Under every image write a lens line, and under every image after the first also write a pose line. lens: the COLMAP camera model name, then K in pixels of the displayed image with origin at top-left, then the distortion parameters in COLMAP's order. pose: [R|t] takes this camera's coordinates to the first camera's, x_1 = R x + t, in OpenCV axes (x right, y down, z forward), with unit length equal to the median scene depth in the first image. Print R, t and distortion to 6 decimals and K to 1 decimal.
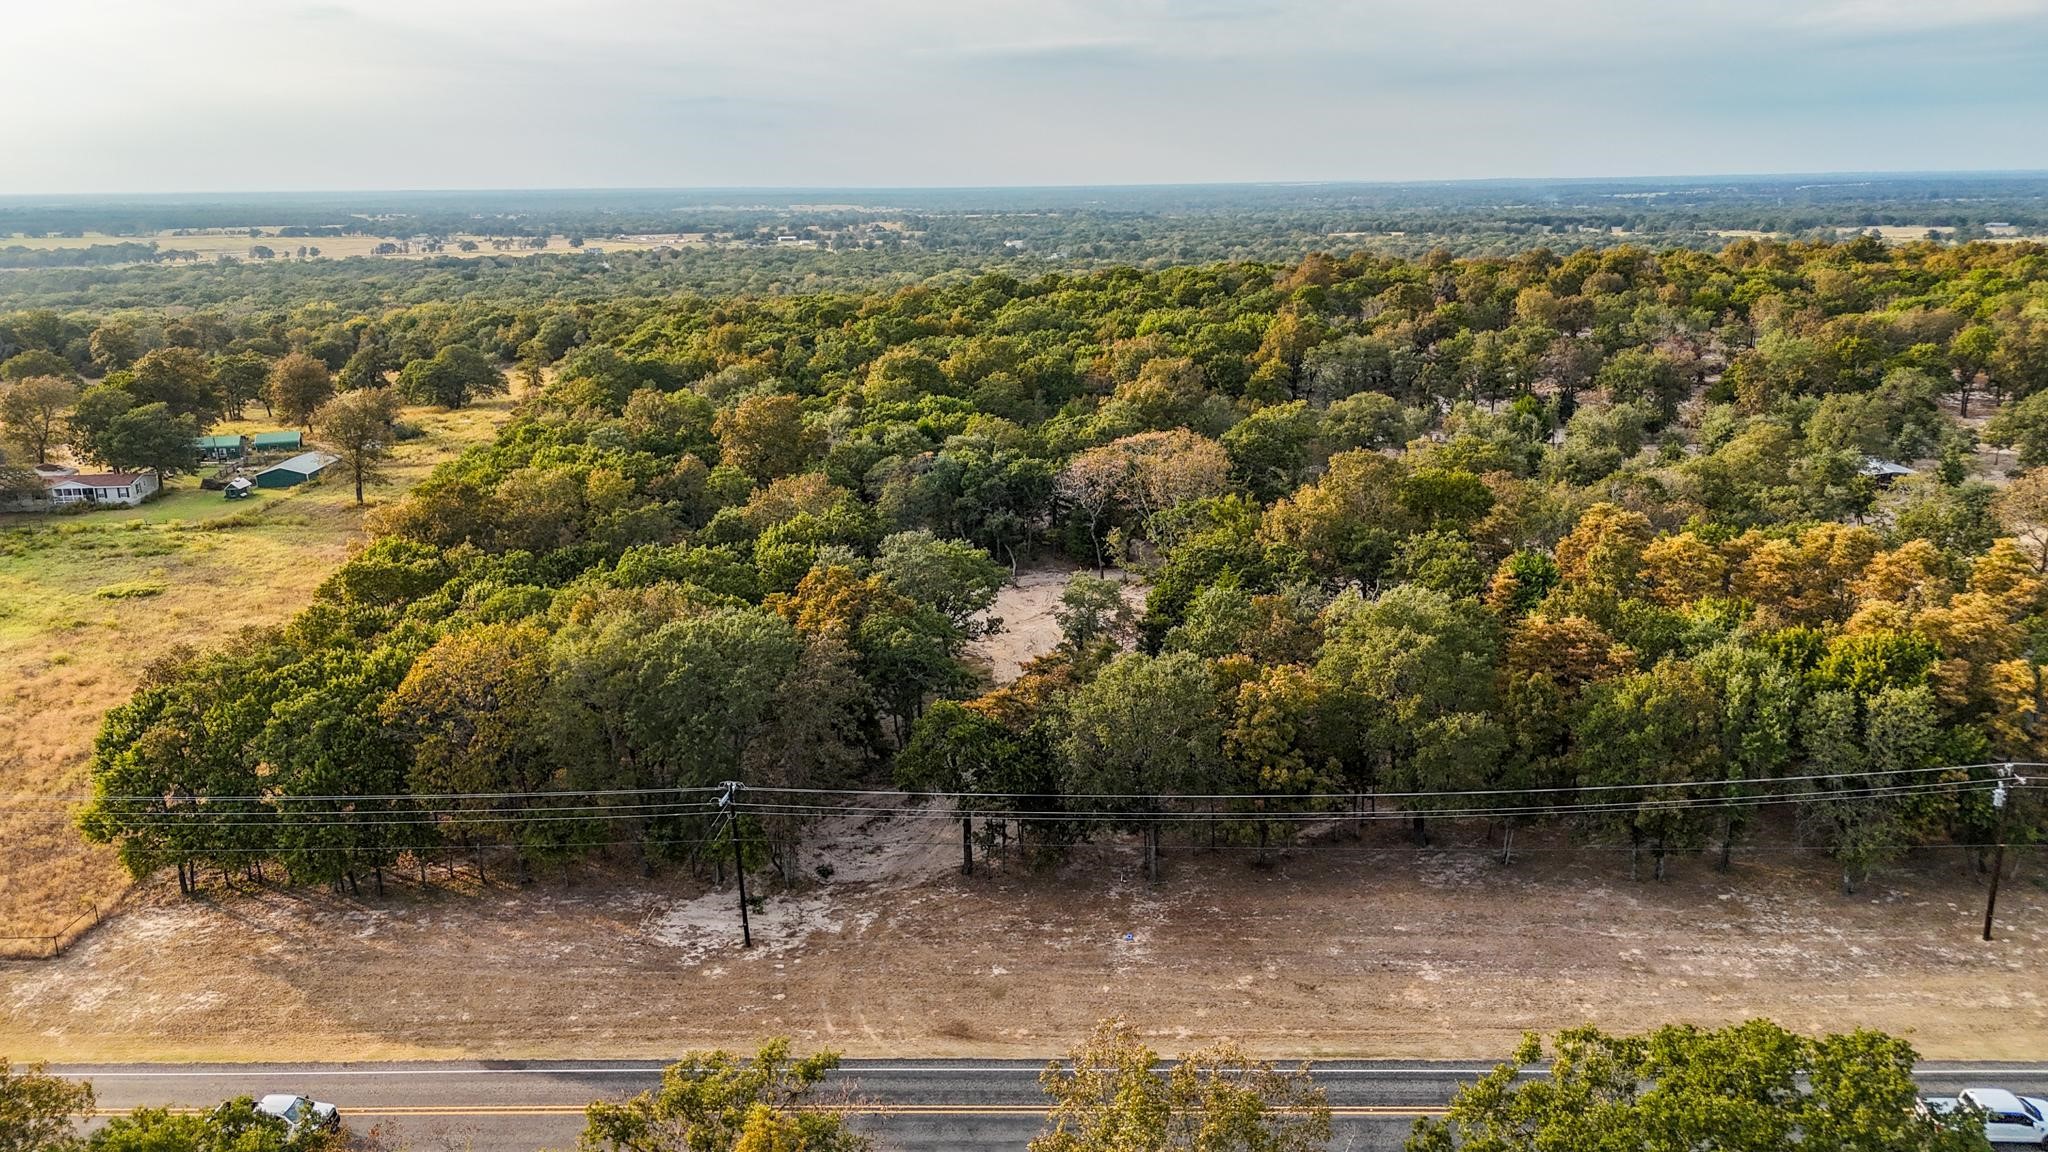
lens RADIAL K [[1515.5, 0, 1030.4], [0, 1515.5, 569.1], [0, 0, 1]] dist [0.070984, -0.067927]
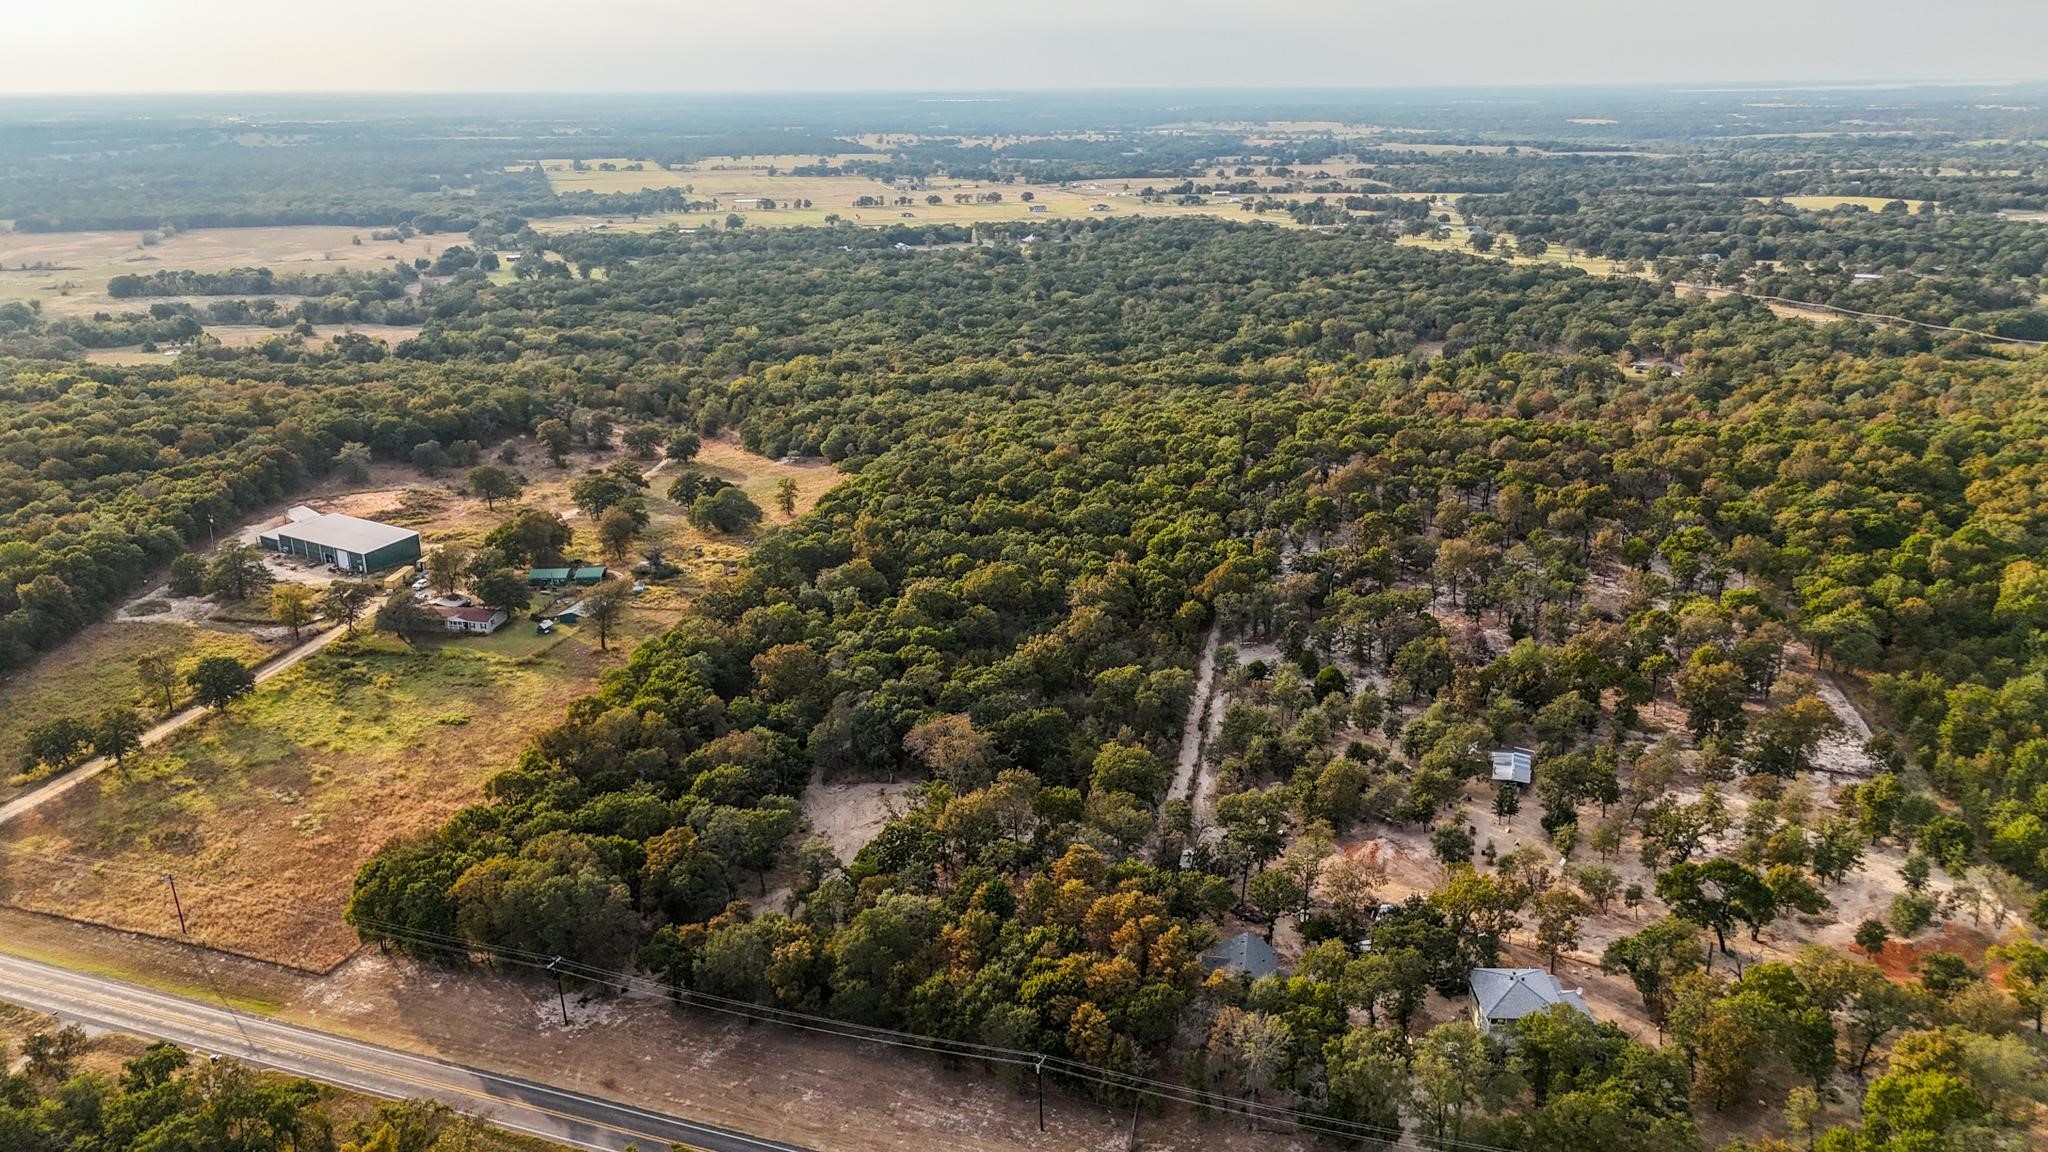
lens RADIAL K [[1515.5, 0, 1030.4], [0, 1515.5, 569.1], [0, 0, 1]] dist [0.070984, -0.067927]
pose [[0.950056, 0.101266, -0.295192, 1.045618], [-0.082139, 0.993679, 0.076524, -0.641897], [0.301075, -0.048455, 0.952369, -0.921764]]
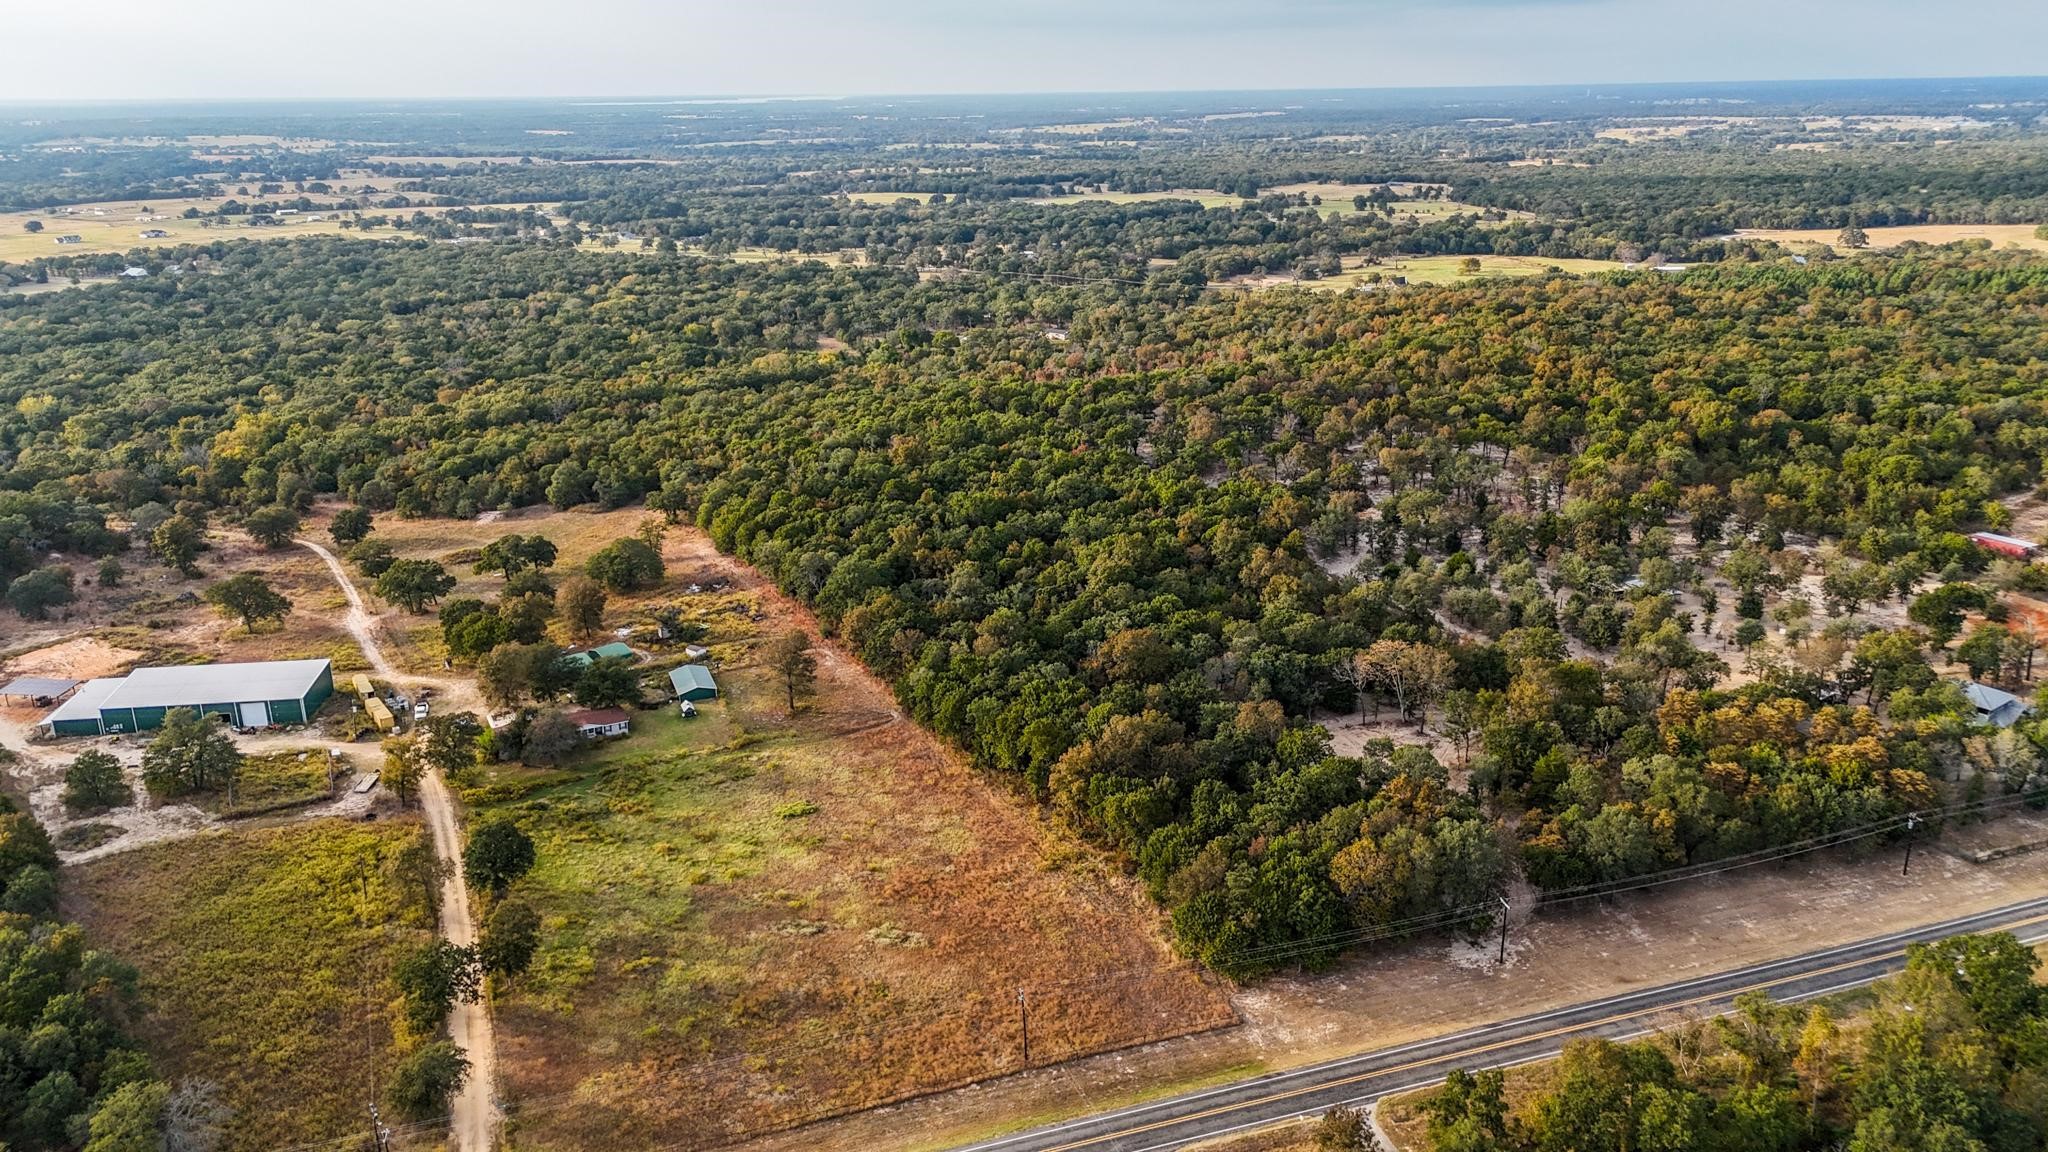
lens RADIAL K [[1515.5, 0, 1030.4], [0, 1515.5, 569.1], [0, 0, 1]] dist [0.070984, -0.067927]
pose [[0.935946, -0.105361, 0.336011, -1.529074], [0.086714, 0.993766, 0.070071, -0.564816], [-0.341299, -0.036445, 0.939248, -0.923164]]
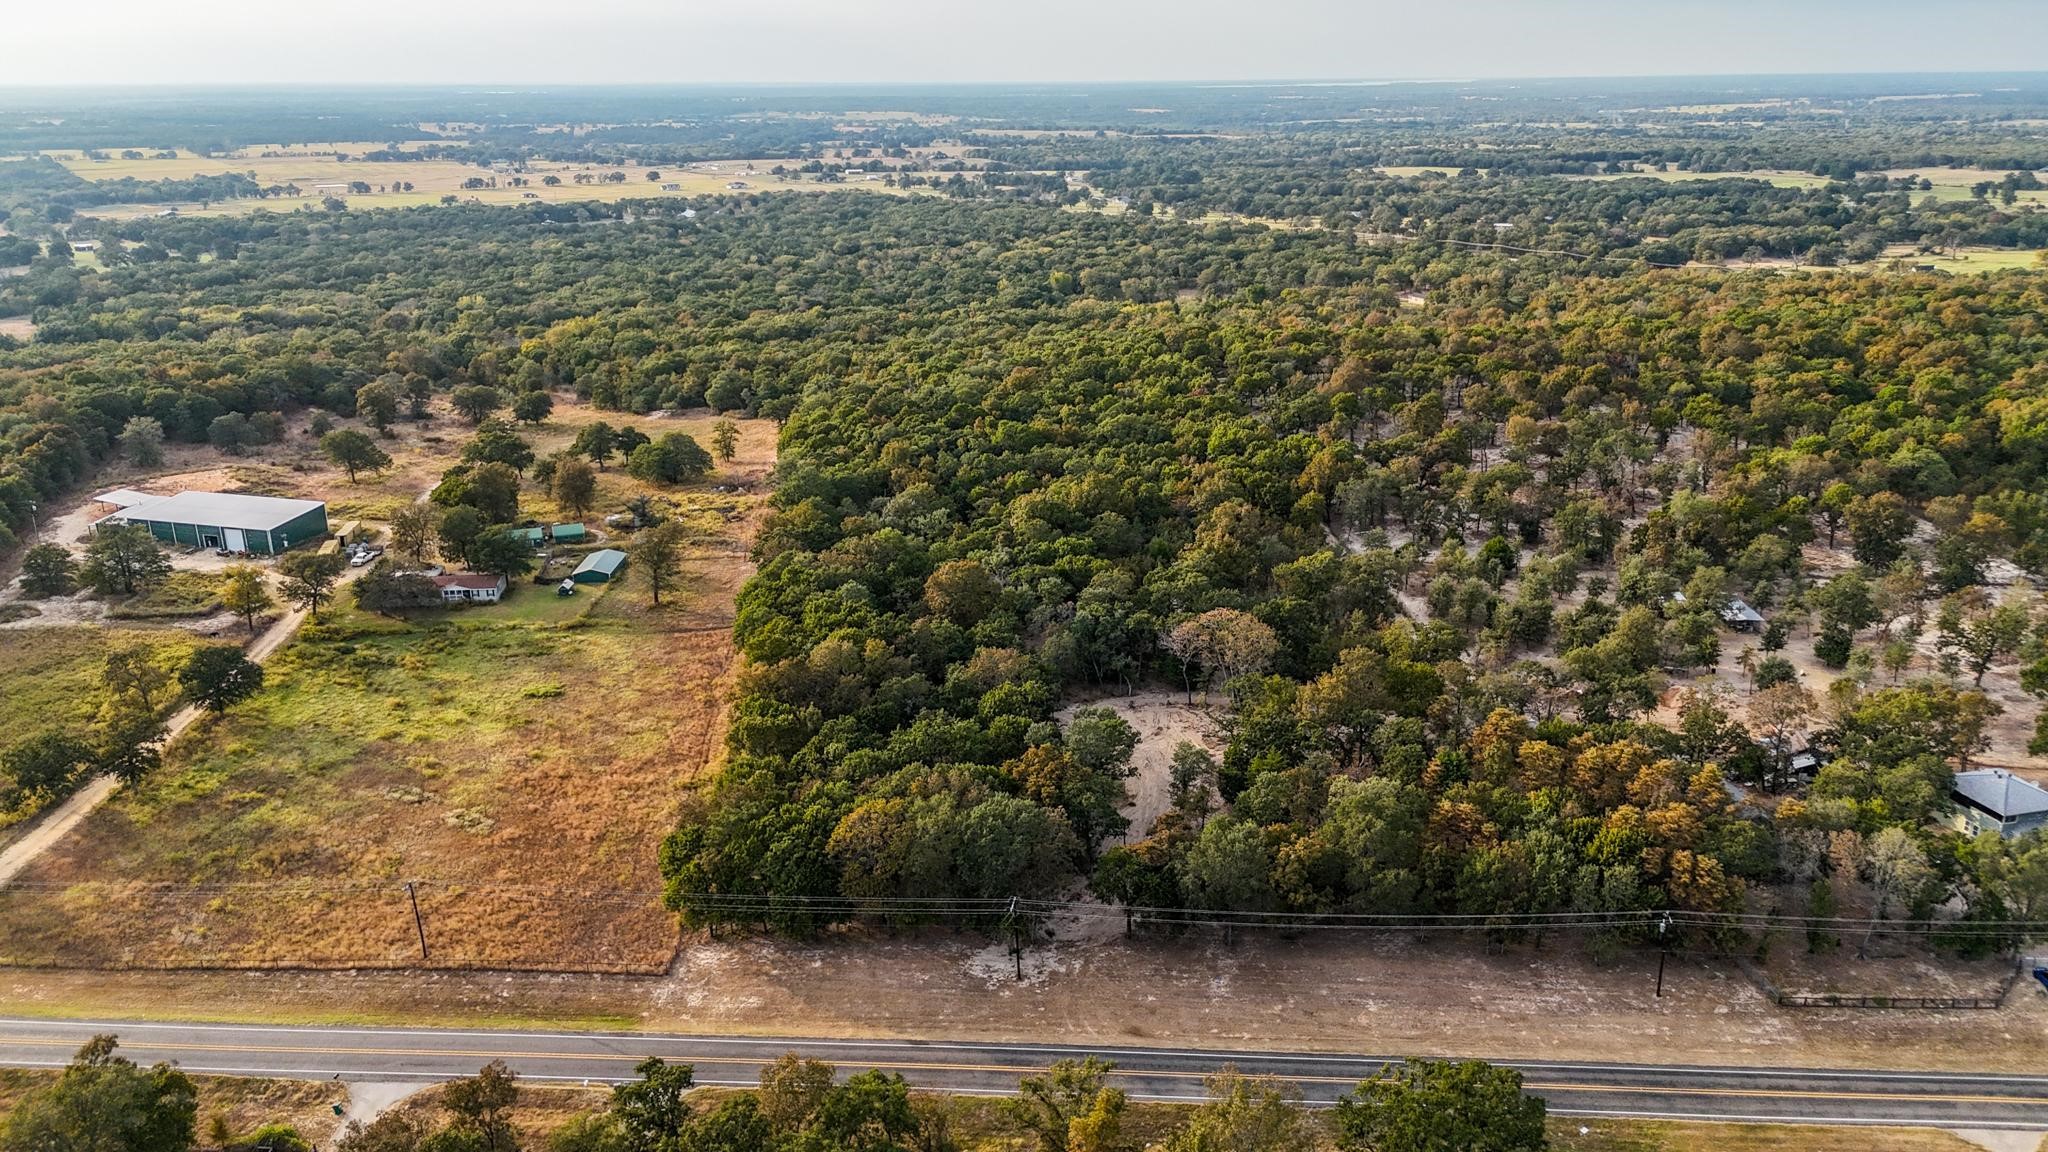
lens RADIAL K [[1515.5, 0, 1030.4], [0, 1515.5, 569.1], [0, 0, 1]] dist [0.070984, -0.067927]
pose [[0.999419, 0.016161, -0.030005, -0.115201], [-0.014180, 0.997777, 0.065117, -0.375417], [0.030991, -0.064653, 0.997426, -0.841295]]
